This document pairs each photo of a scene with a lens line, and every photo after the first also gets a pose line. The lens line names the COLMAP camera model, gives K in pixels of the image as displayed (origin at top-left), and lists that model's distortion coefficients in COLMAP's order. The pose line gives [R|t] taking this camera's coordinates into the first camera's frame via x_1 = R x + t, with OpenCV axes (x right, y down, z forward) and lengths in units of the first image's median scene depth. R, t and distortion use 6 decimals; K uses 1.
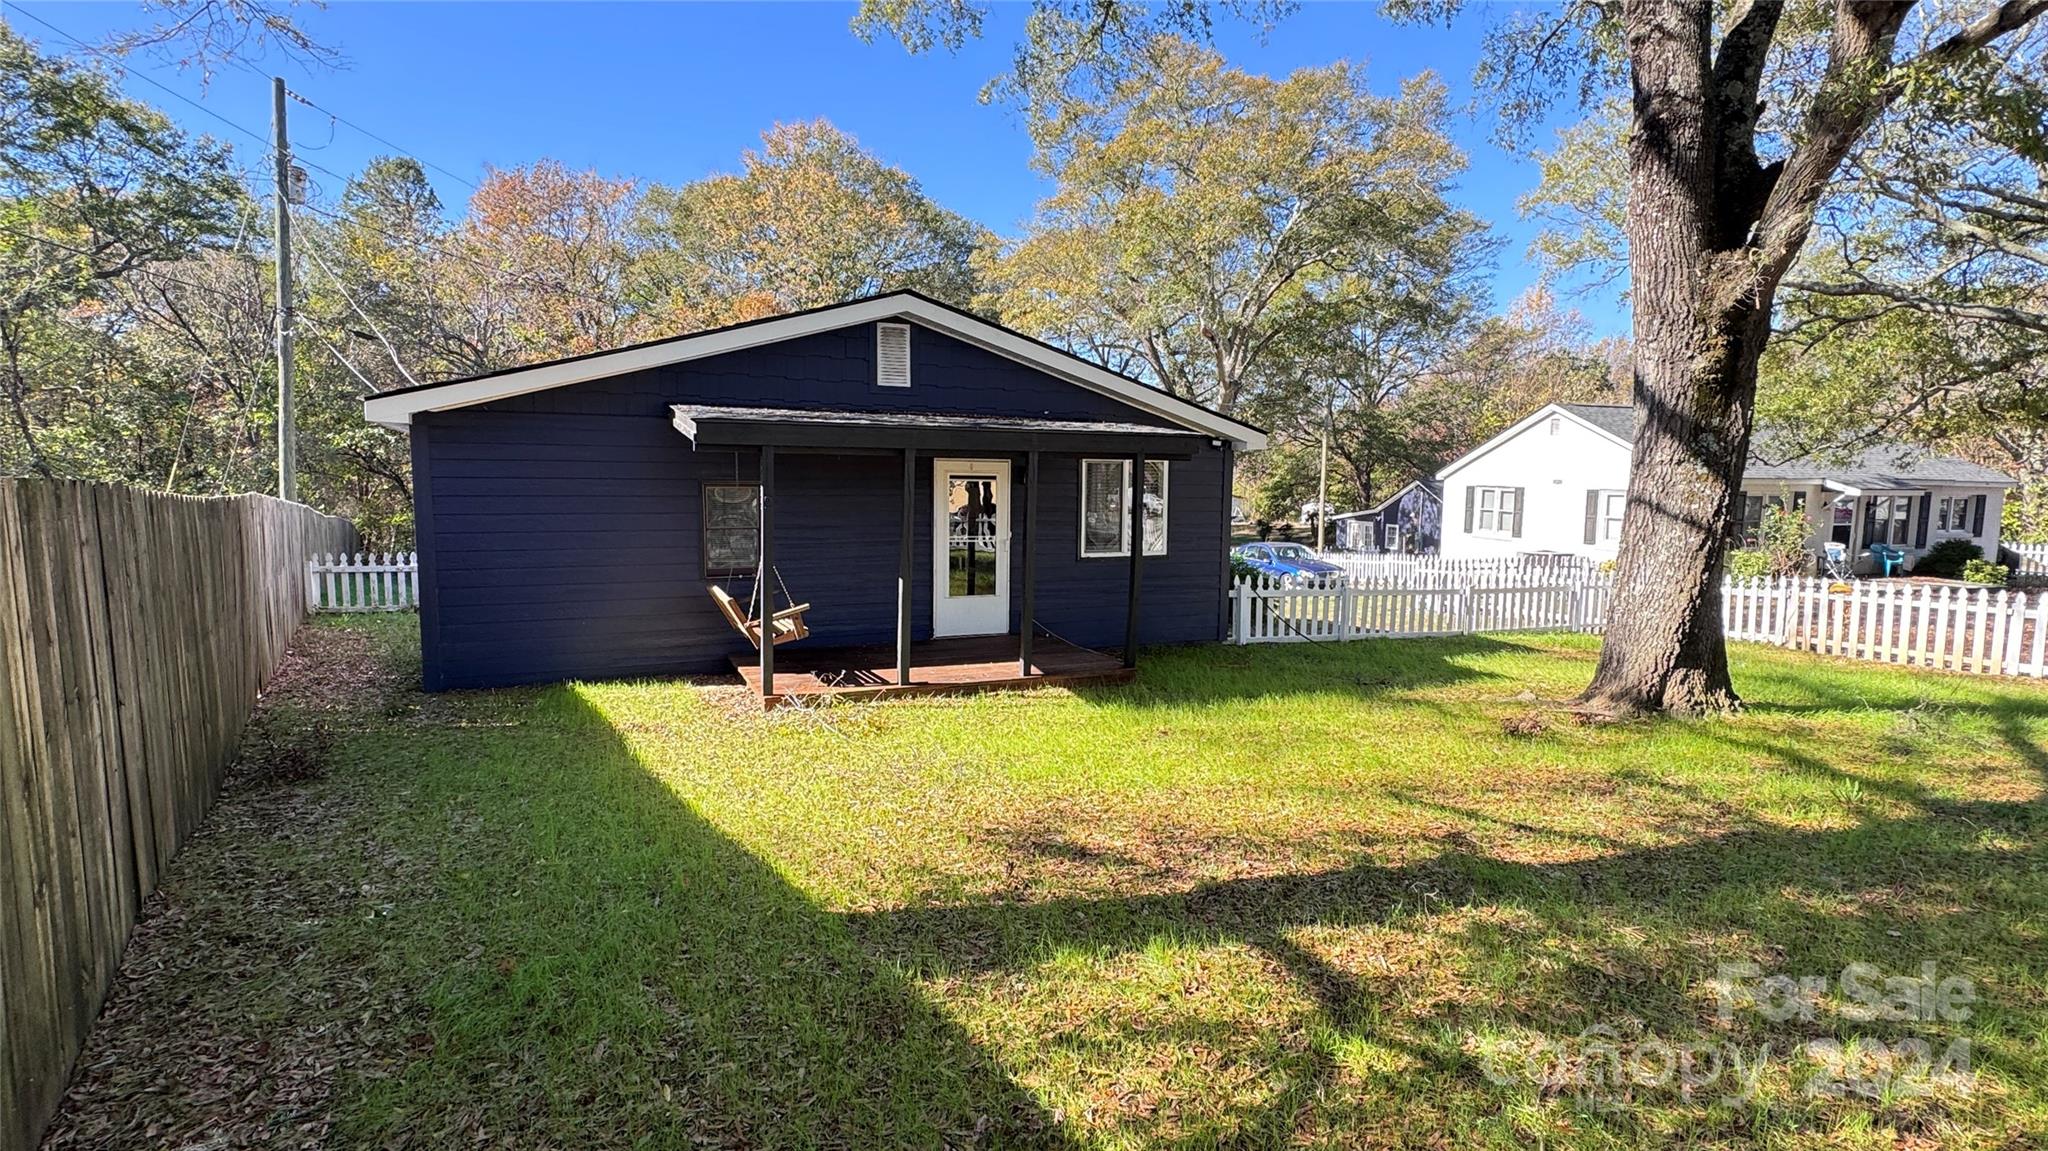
lens RADIAL K [[966.4, 0, 1024.0], [0, 966.4, 575.5], [0, 0, 1]] dist [0.002593, 0.000345]
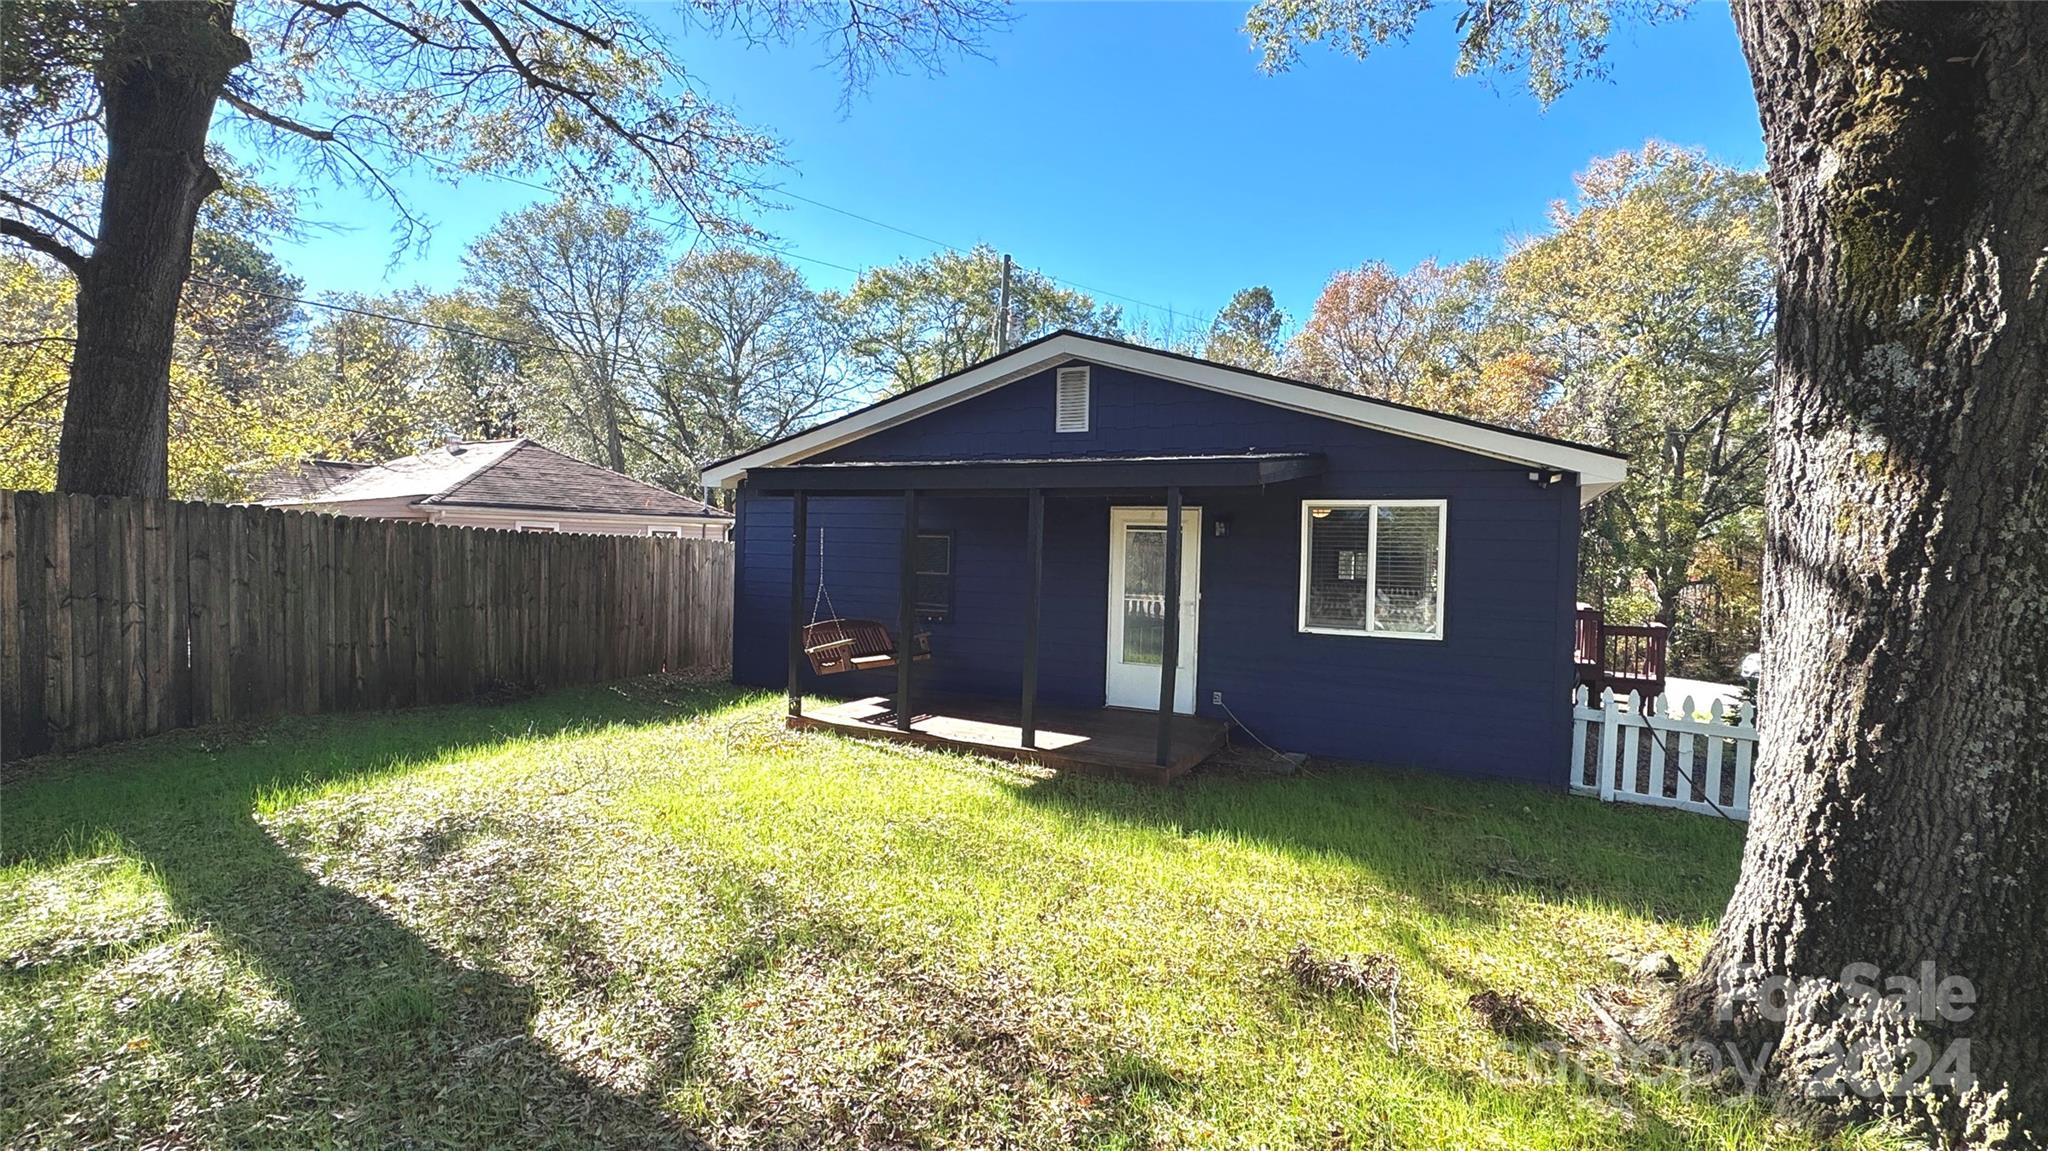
lens RADIAL K [[966.4, 0, 1024.0], [0, 966.4, 575.5], [0, 0, 1]] dist [0.002593, 0.000345]
pose [[0.618528, 0.025841, -0.785338, 0.588828], [-0.097835, 0.994214, -0.044341, -0.008320], [0.779648, 0.104260, 0.617477, 0.390915]]
